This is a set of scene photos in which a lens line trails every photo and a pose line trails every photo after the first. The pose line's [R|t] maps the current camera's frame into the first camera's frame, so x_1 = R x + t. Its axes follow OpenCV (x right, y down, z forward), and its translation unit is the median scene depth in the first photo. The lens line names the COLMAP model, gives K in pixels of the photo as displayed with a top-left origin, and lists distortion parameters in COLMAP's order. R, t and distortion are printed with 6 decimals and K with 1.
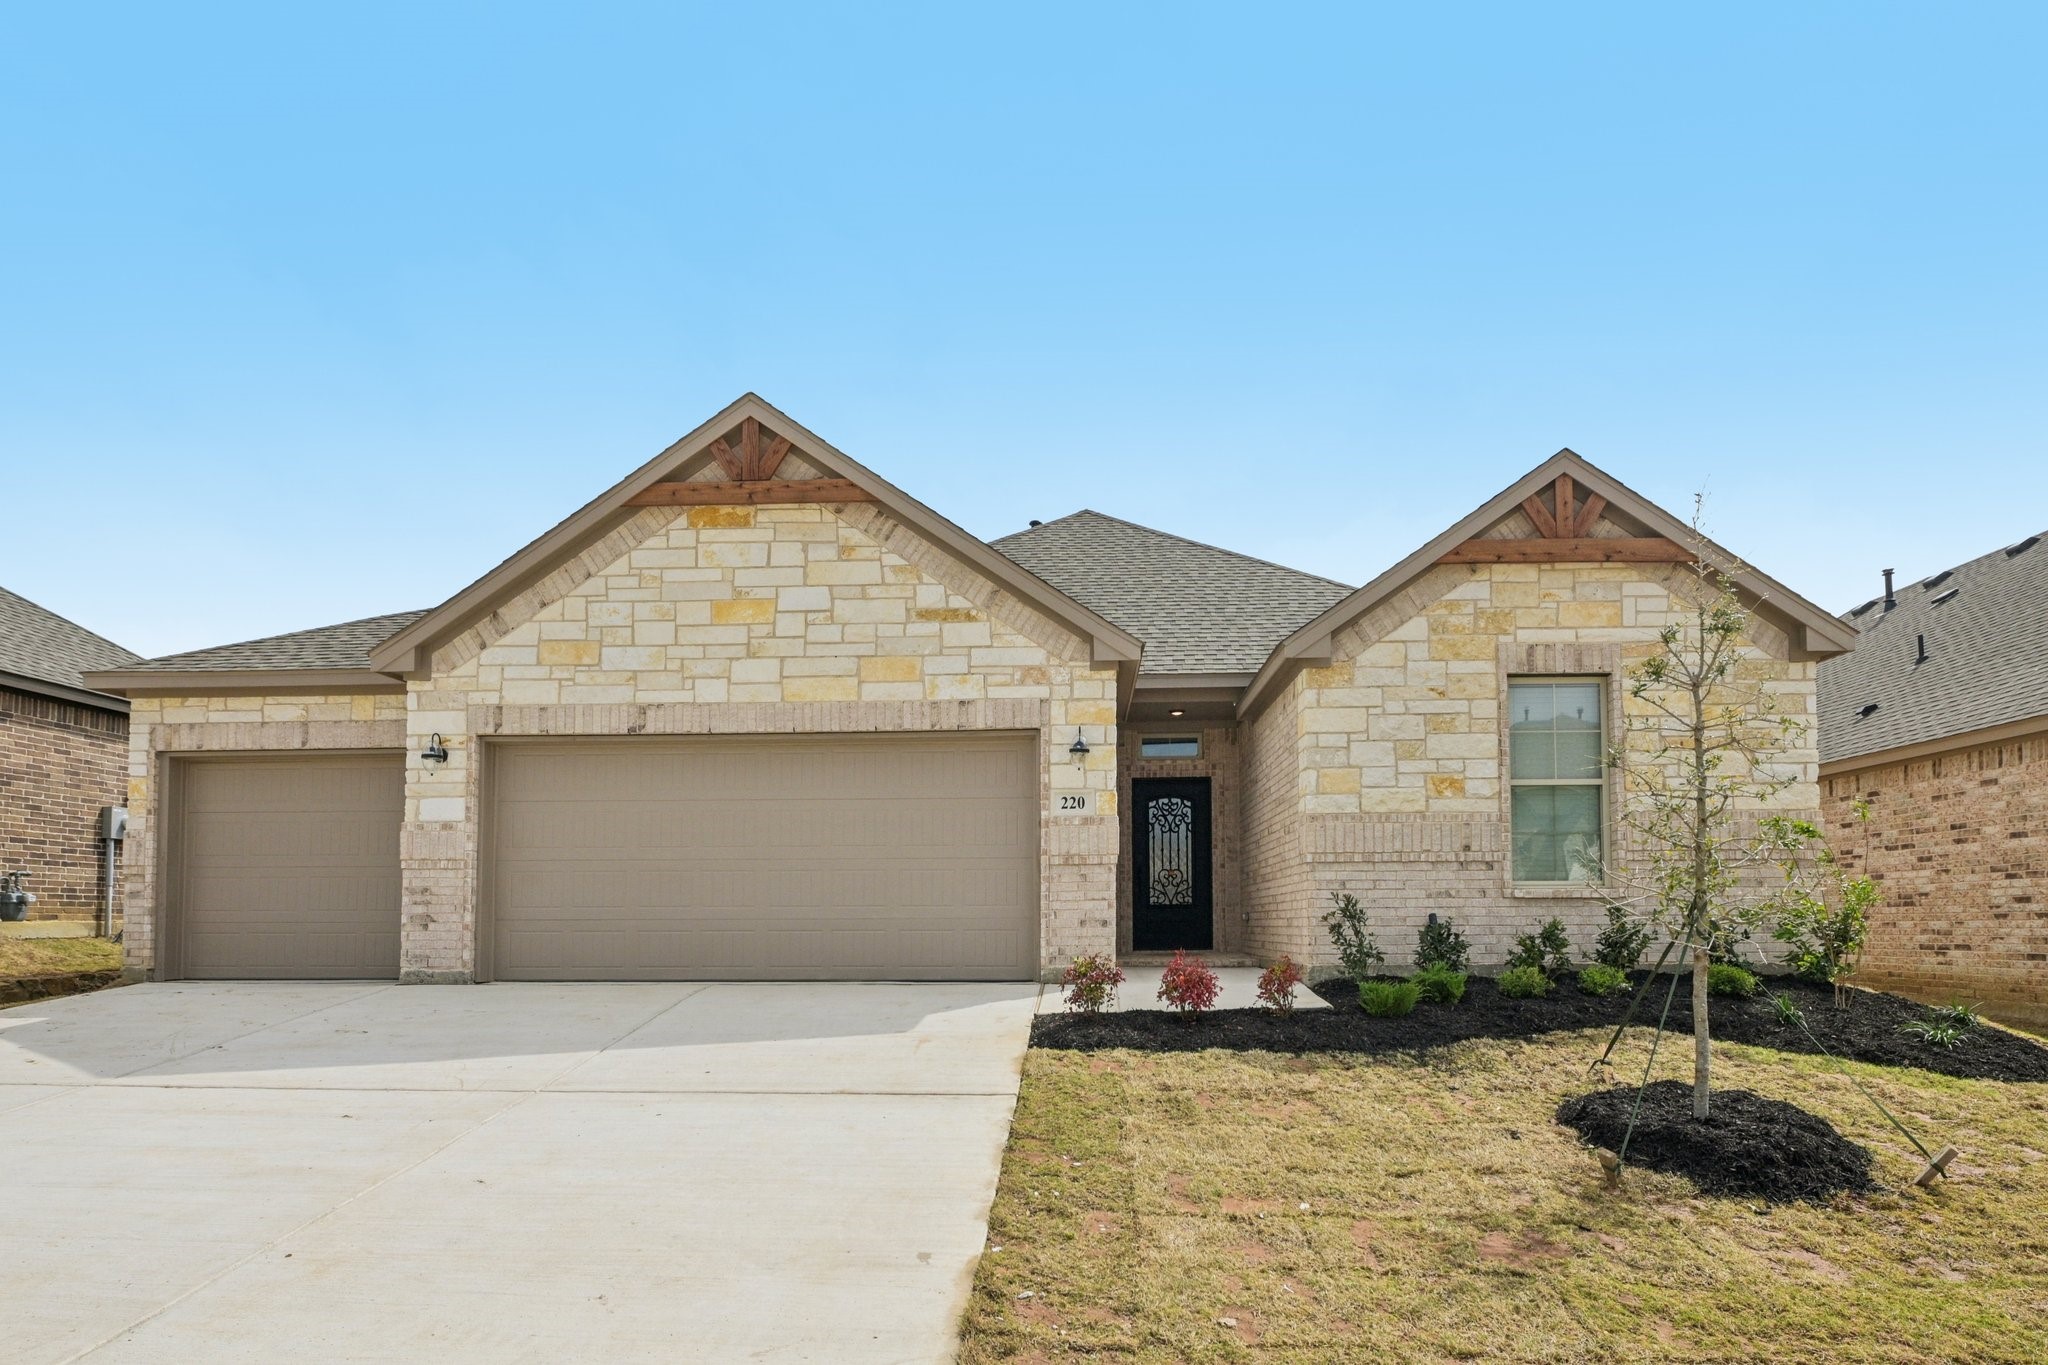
lens RADIAL K [[1062.0, 0, 1036.3], [0, 1062.0, 645.6], [0, 0, 1]] dist [-0.003520, -0.000817]
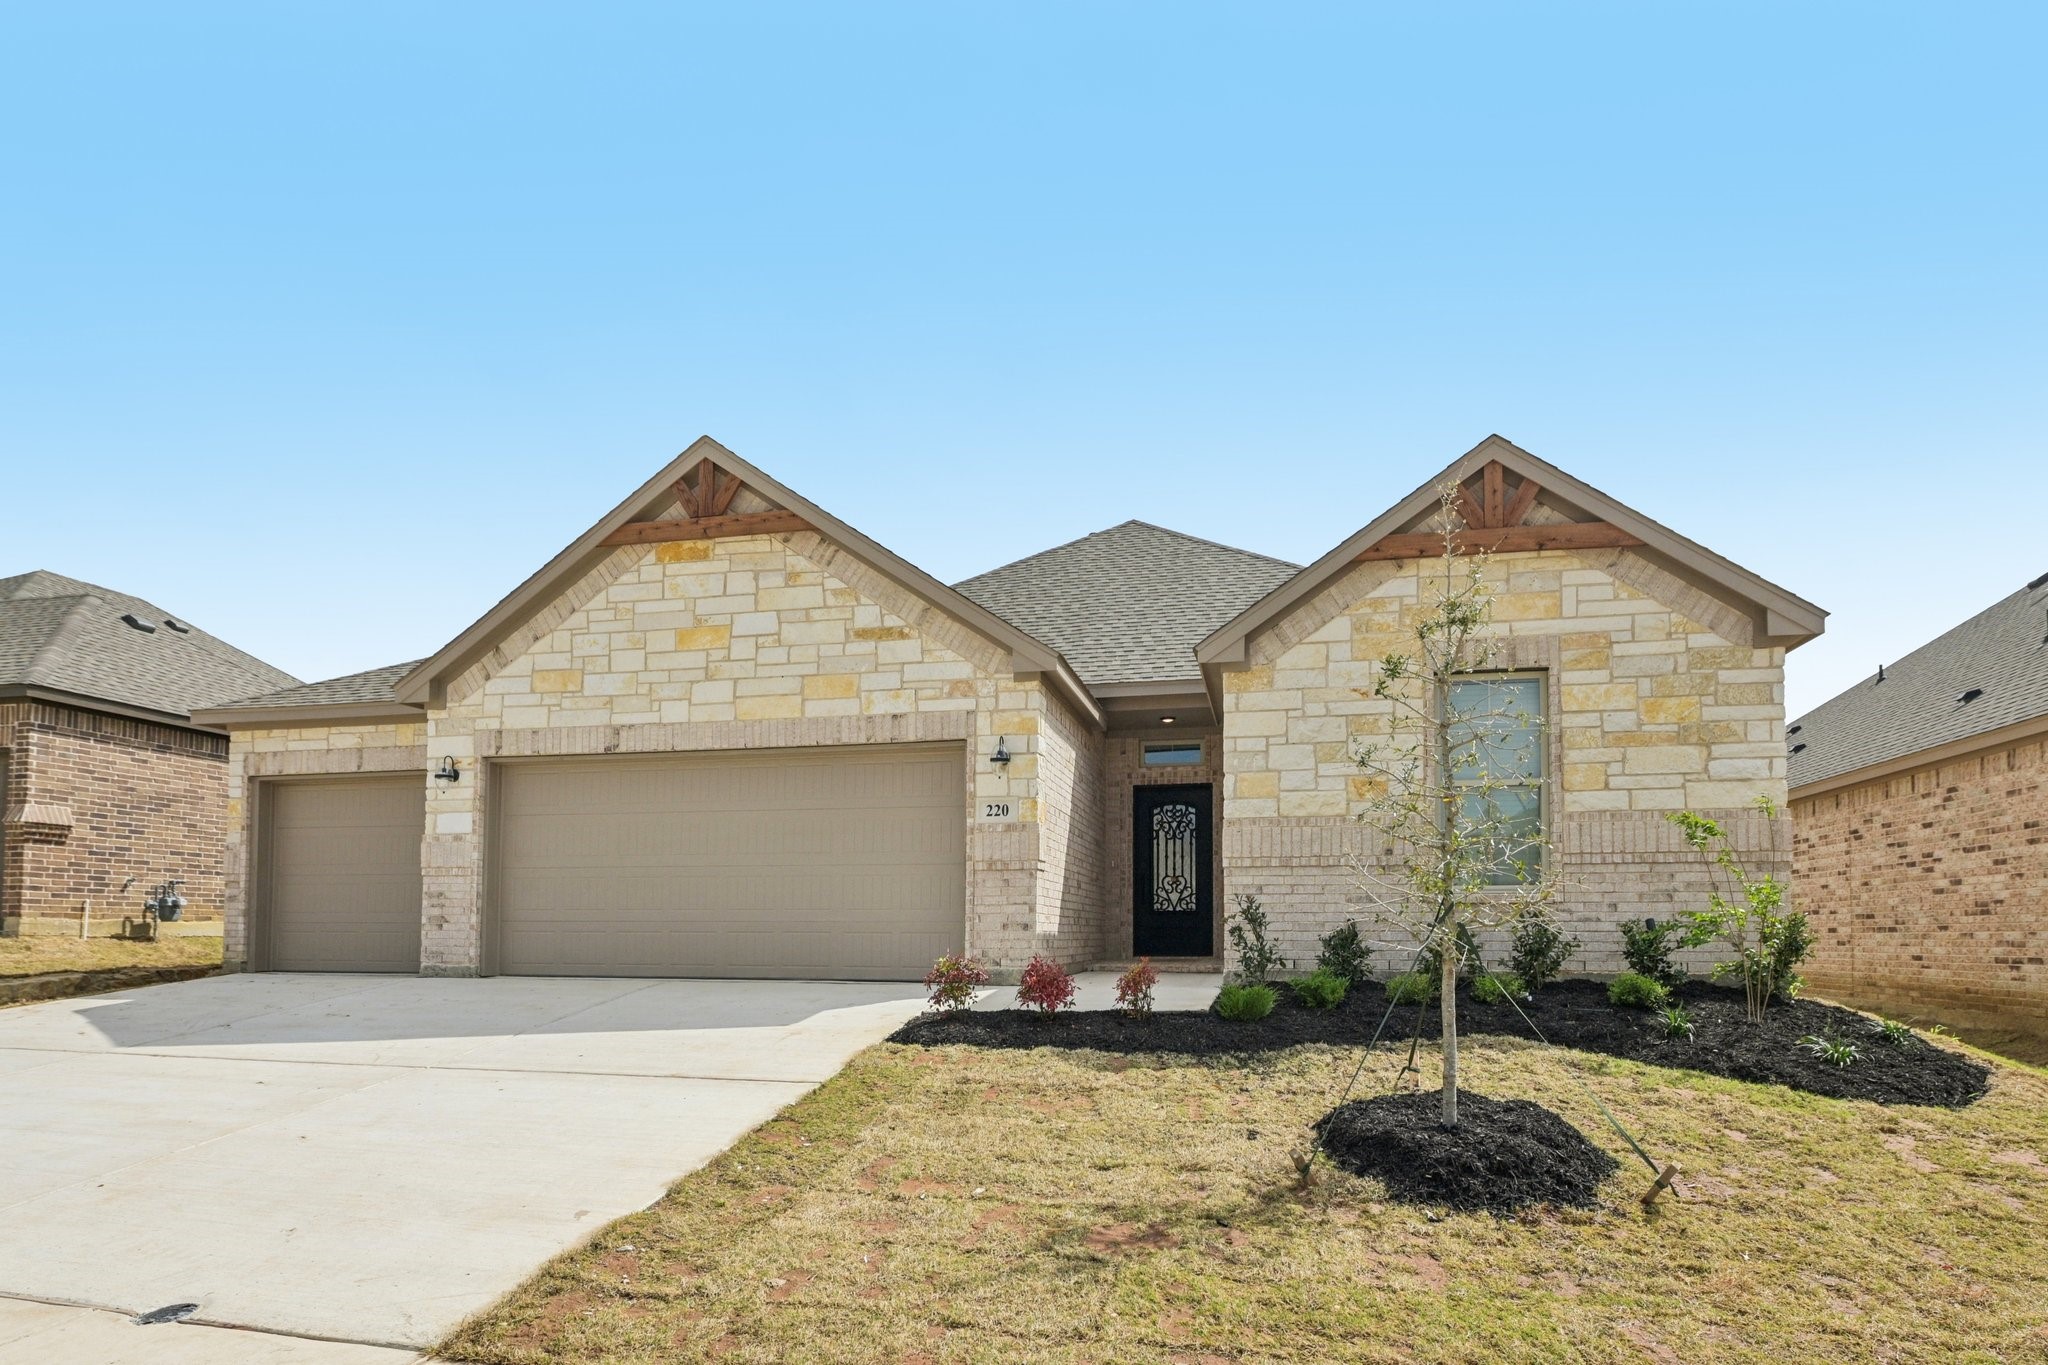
lens RADIAL K [[1062.0, 0, 1036.3], [0, 1062.0, 645.6], [0, 0, 1]] dist [-0.003520, -0.000817]
pose [[0.985731, -0.037841, -0.164019, 0.242935], [0.036307, 0.999264, -0.012341, 0.001757], [0.164366, 0.006210, 0.986380, -0.015014]]
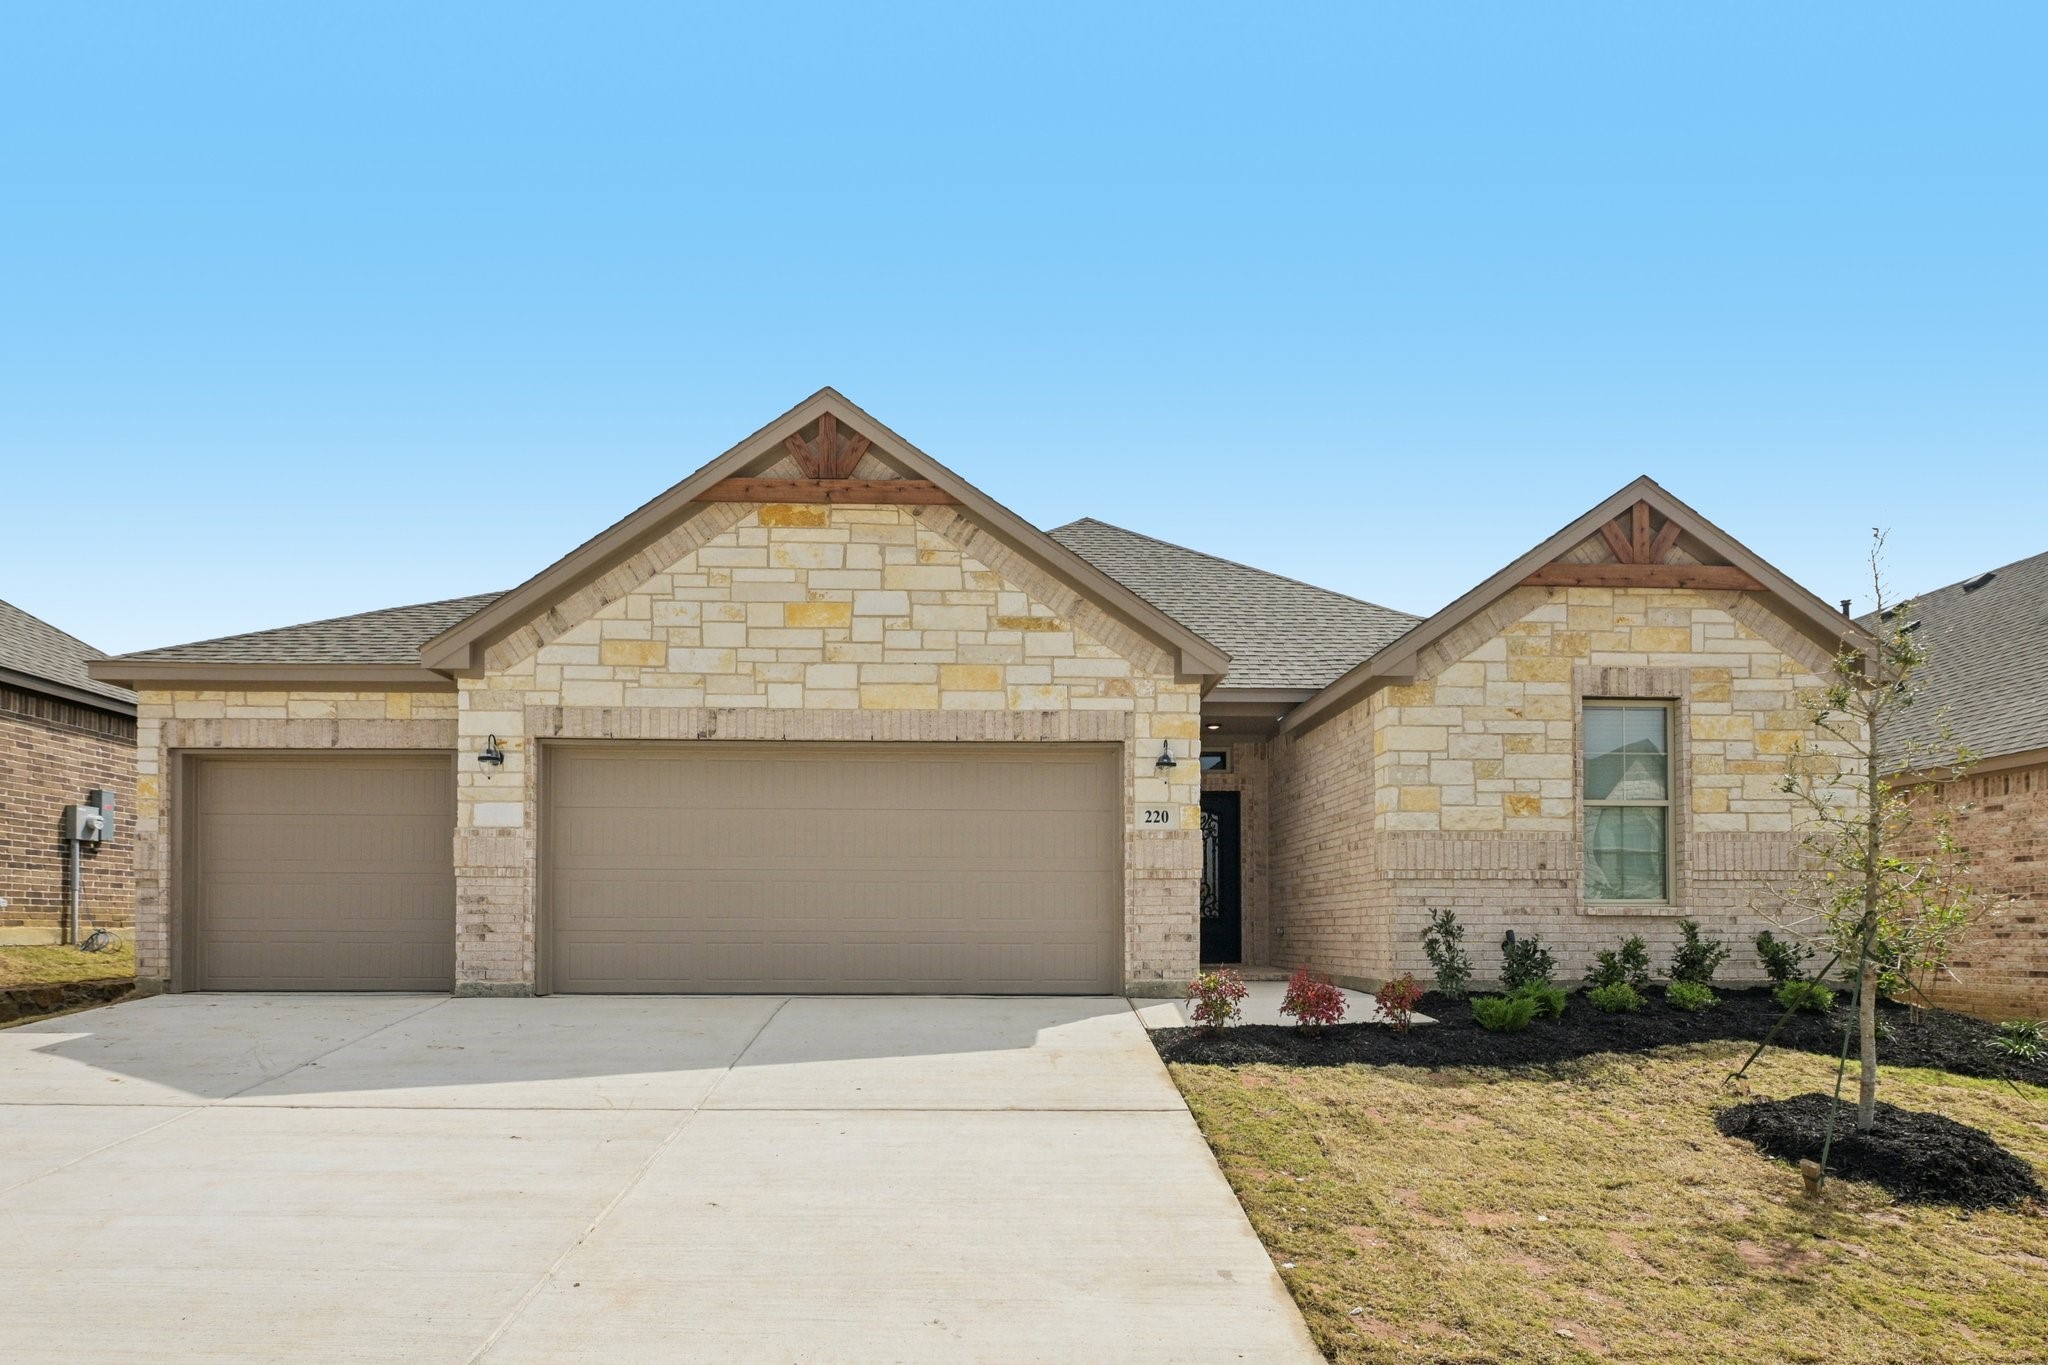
lens RADIAL K [[1078.3, 0, 1024.0], [0, 1078.3, 682.5], [0, 0, 1]] dist [-0.001625, -0.002255]
pose [[0.997421, 0.022104, 0.068279, -0.157892], [-0.023968, 0.999359, 0.026605, -0.000905], [-0.067647, -0.028173, 0.997311, 0.007806]]
